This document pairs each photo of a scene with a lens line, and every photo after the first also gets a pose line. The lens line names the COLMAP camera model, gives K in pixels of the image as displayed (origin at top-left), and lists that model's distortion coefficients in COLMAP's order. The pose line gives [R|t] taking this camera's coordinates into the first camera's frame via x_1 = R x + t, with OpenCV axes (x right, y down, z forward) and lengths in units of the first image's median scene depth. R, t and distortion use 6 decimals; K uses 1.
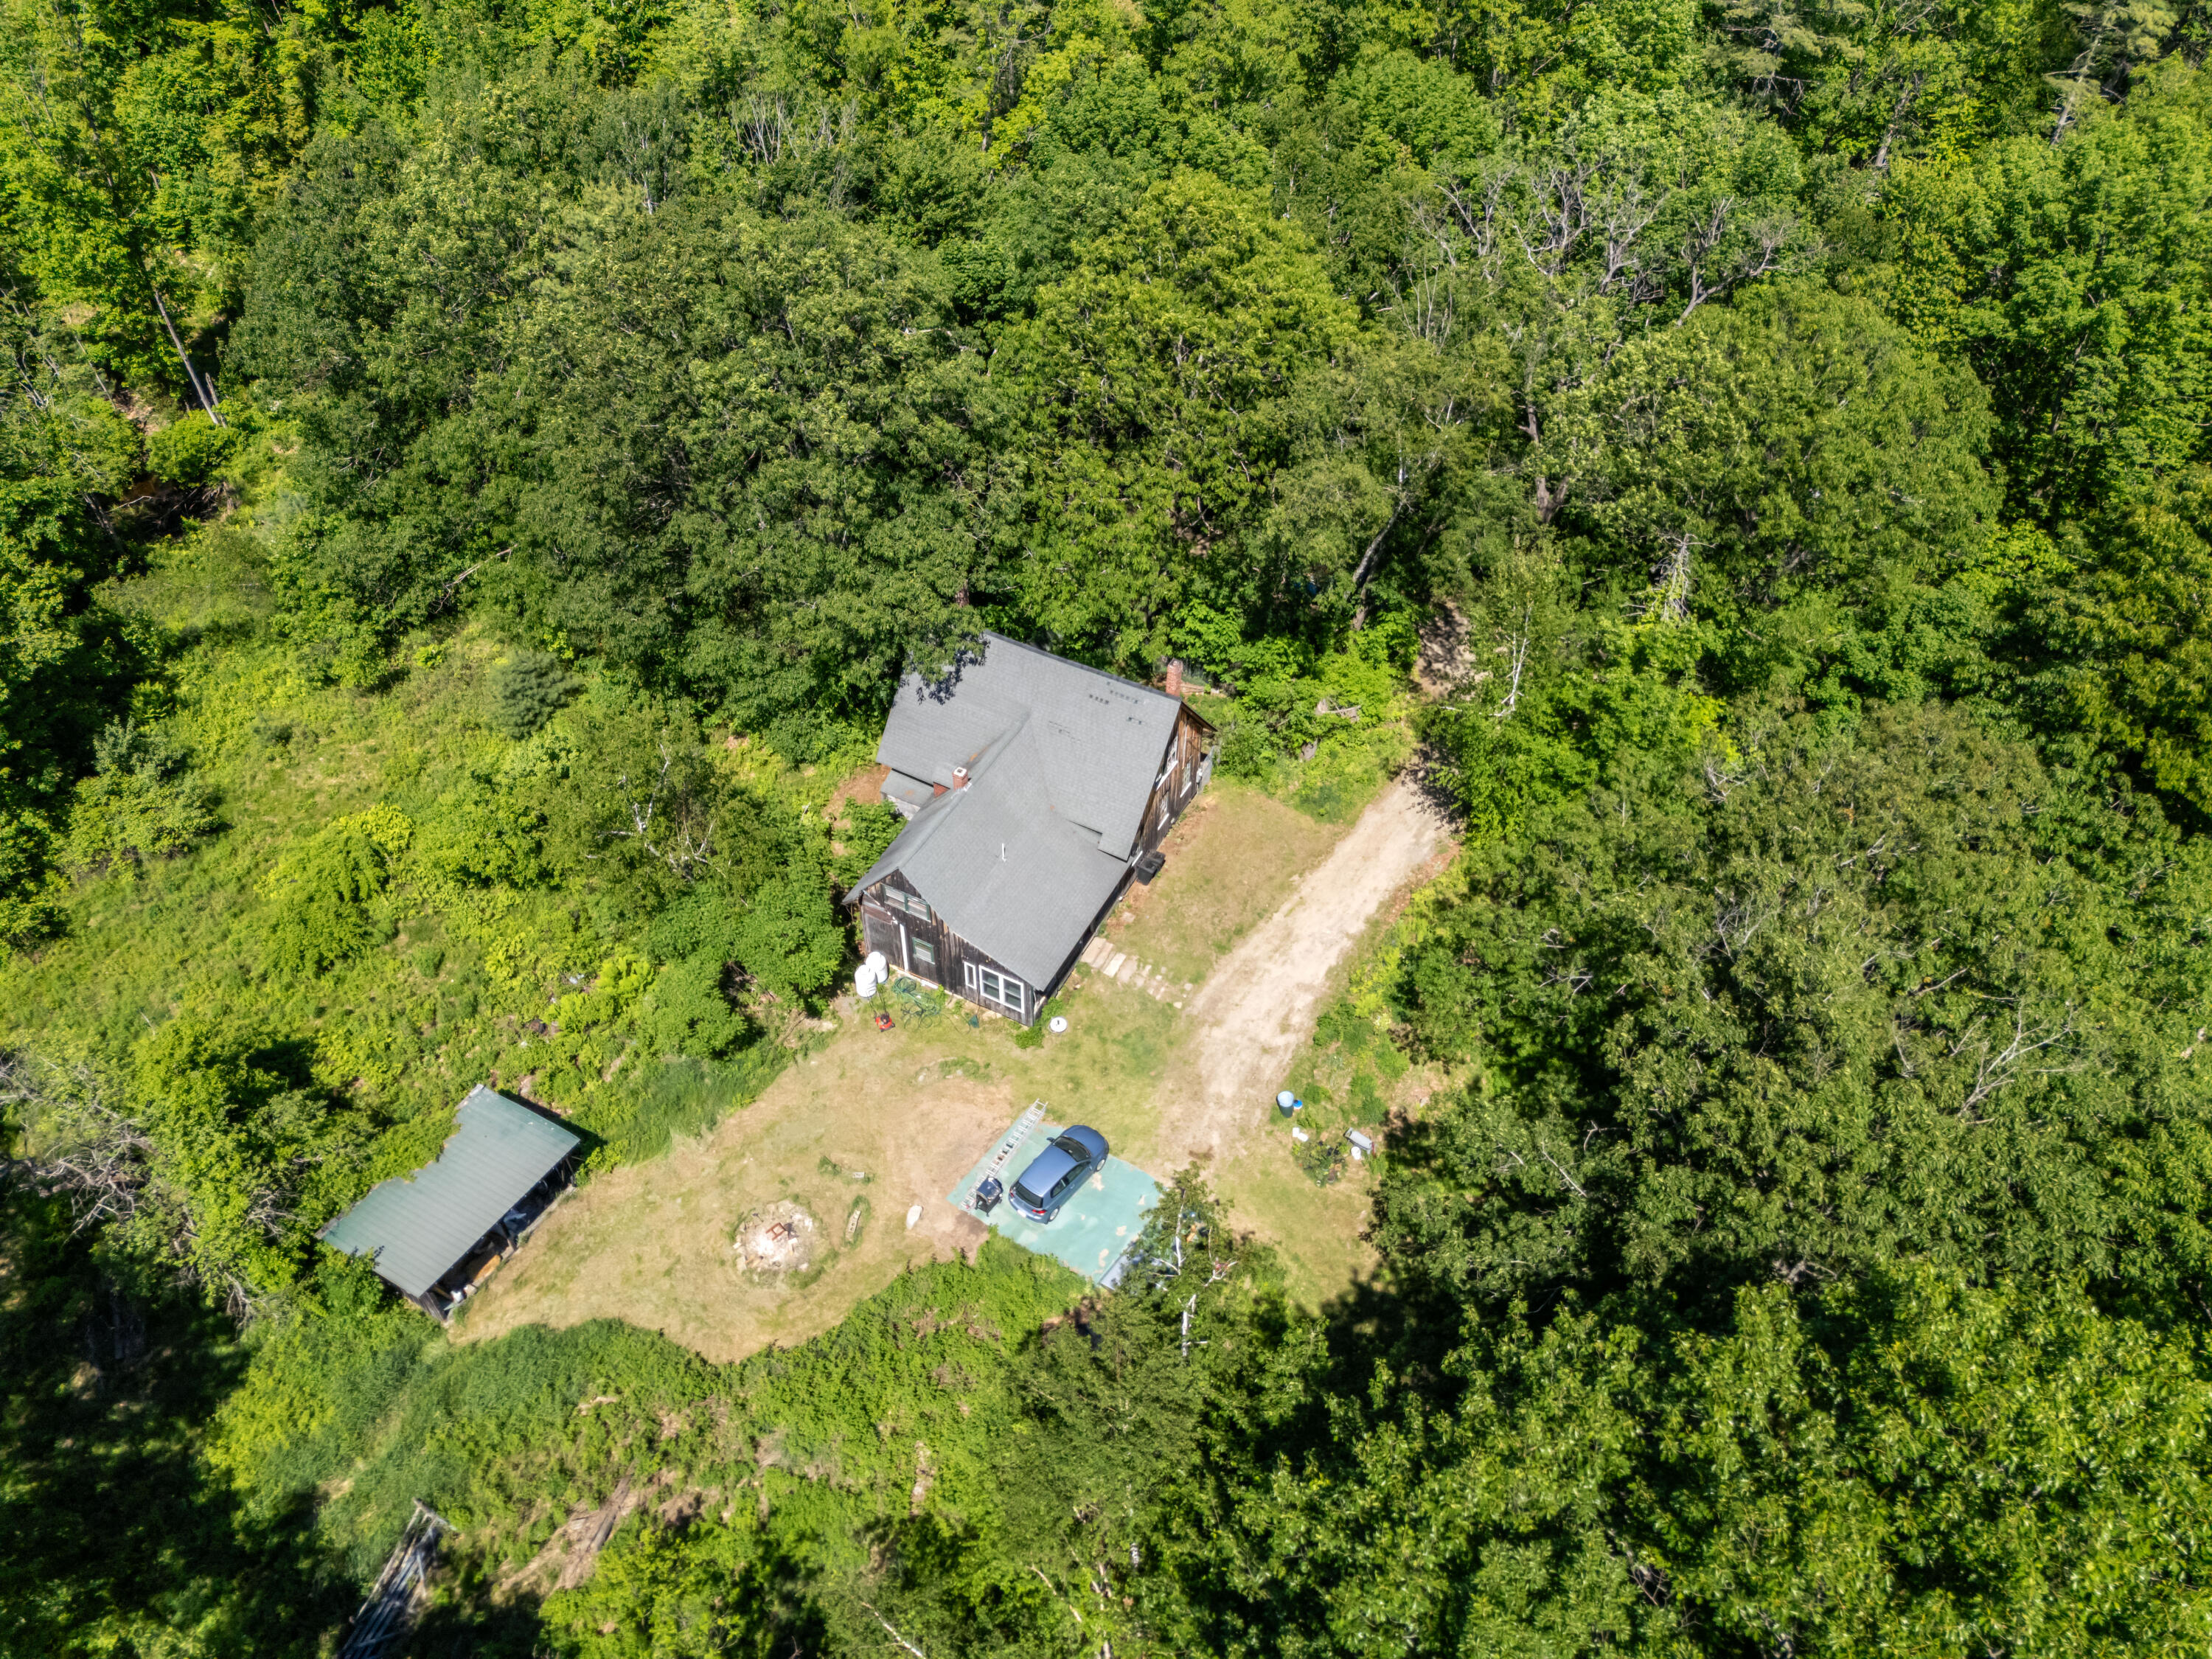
lens RADIAL K [[1632.6, 0, 1110.3], [0, 1632.6, 848.2], [0, 0, 1]] dist [0.086413, -0.075822]
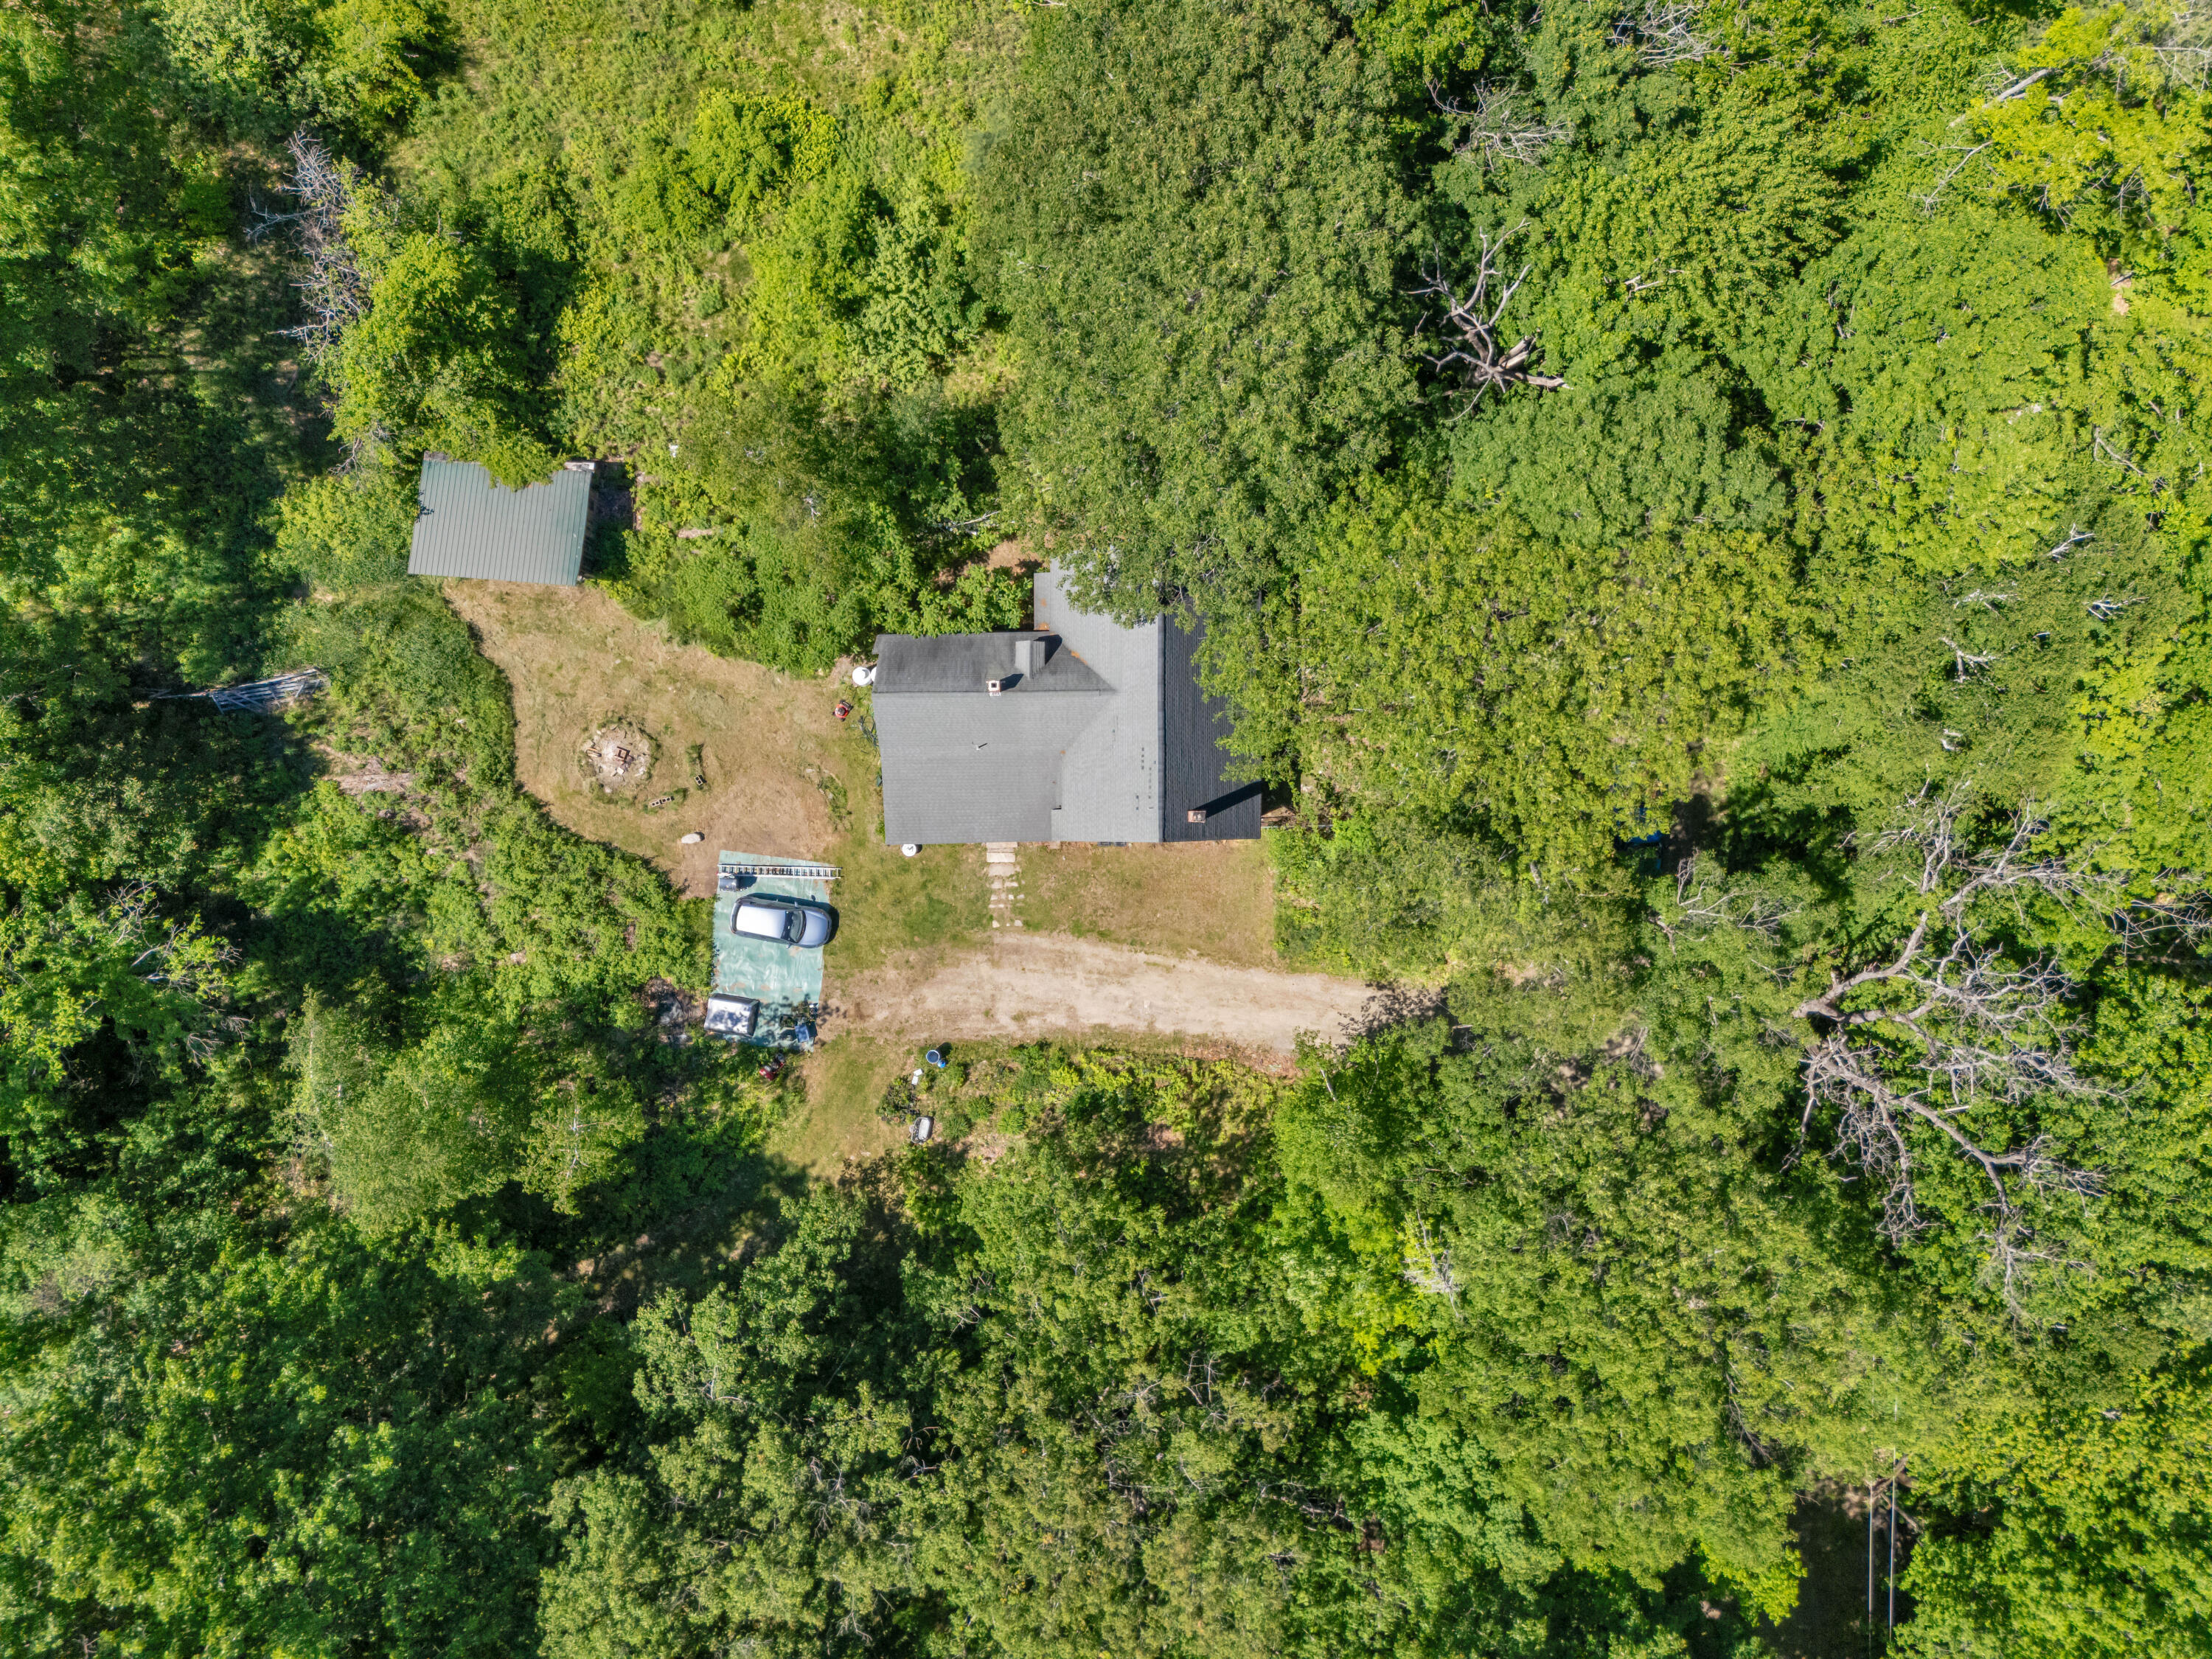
lens RADIAL K [[1632.6, 0, 1110.3], [0, 1632.6, 848.2], [0, 0, 1]] dist [0.086413, -0.075822]
pose [[0.469234, 0.883024, -0.009372, 0.051018], [-0.632711, 0.343585, 0.693992, -0.886954], [0.616032, -0.319715, 0.719921, 0.311810]]
